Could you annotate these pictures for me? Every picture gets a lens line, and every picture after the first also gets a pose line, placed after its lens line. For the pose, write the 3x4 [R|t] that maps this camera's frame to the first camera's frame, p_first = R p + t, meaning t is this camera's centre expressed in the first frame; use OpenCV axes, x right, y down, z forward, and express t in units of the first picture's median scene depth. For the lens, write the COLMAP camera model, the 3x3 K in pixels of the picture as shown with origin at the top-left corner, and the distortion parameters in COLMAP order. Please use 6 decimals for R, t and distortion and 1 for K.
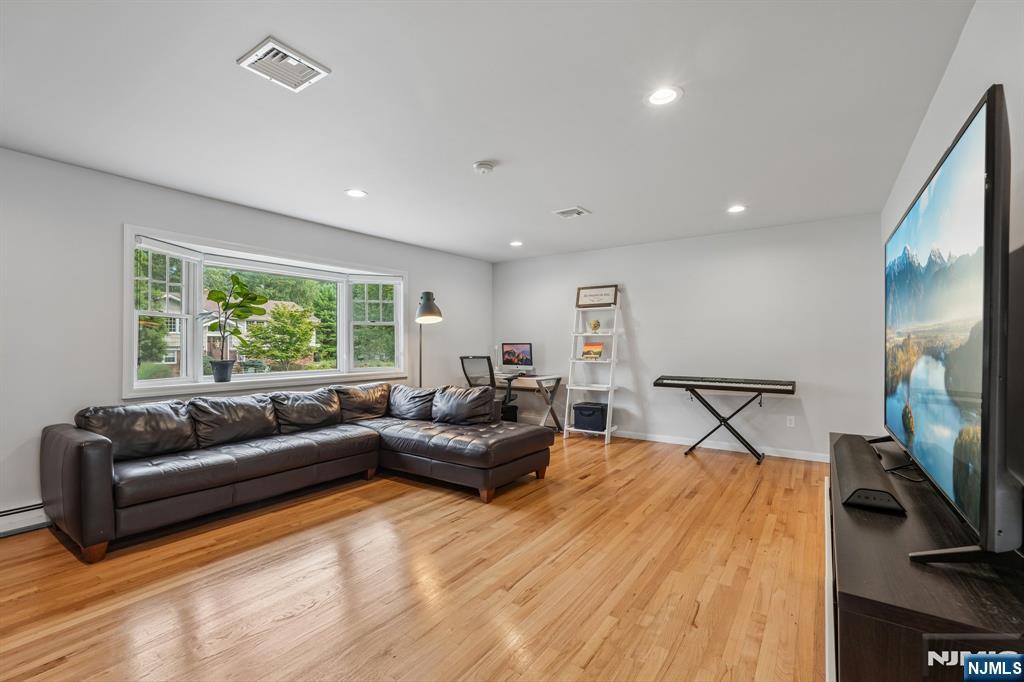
lens RADIAL K [[451.1, 0, 508.8], [0, 451.1, 340.9], [0, 0, 1]] dist [-0.000603, -0.000080]
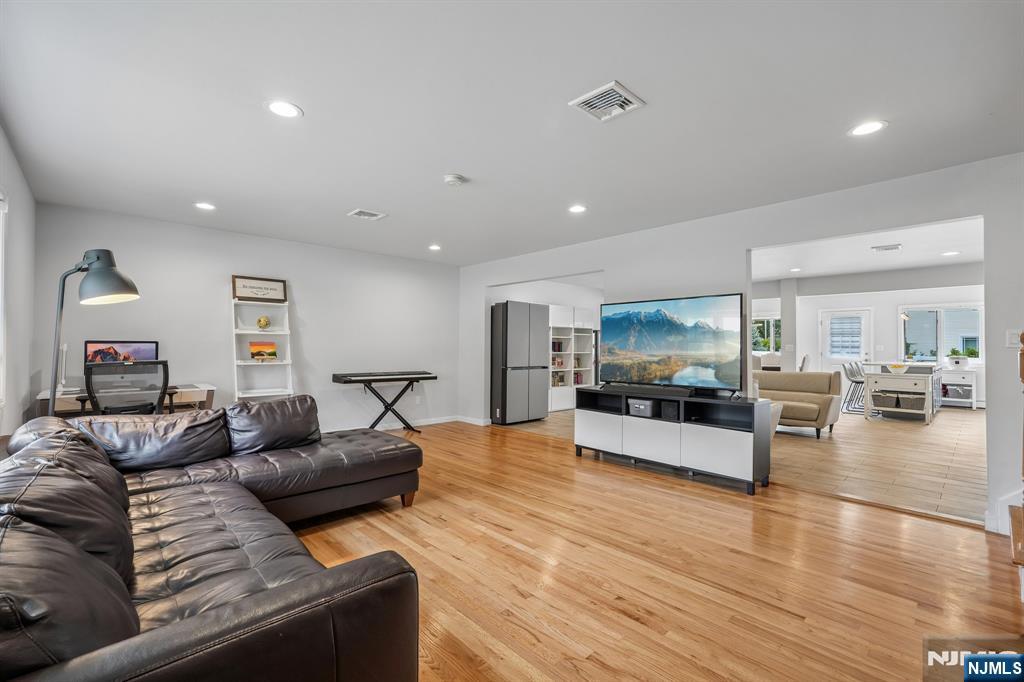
lens RADIAL K [[451.1, 0, 509.2], [0, 451.1, 347.7], [0, 0, 1]] dist [-0.000603, -0.000080]
pose [[0.201332, 0.003893, 0.979515, -0.700447], [-0.013295, 0.999911, -0.001242, 0.011817], [-0.979433, -0.012772, 0.201366, 0.434364]]
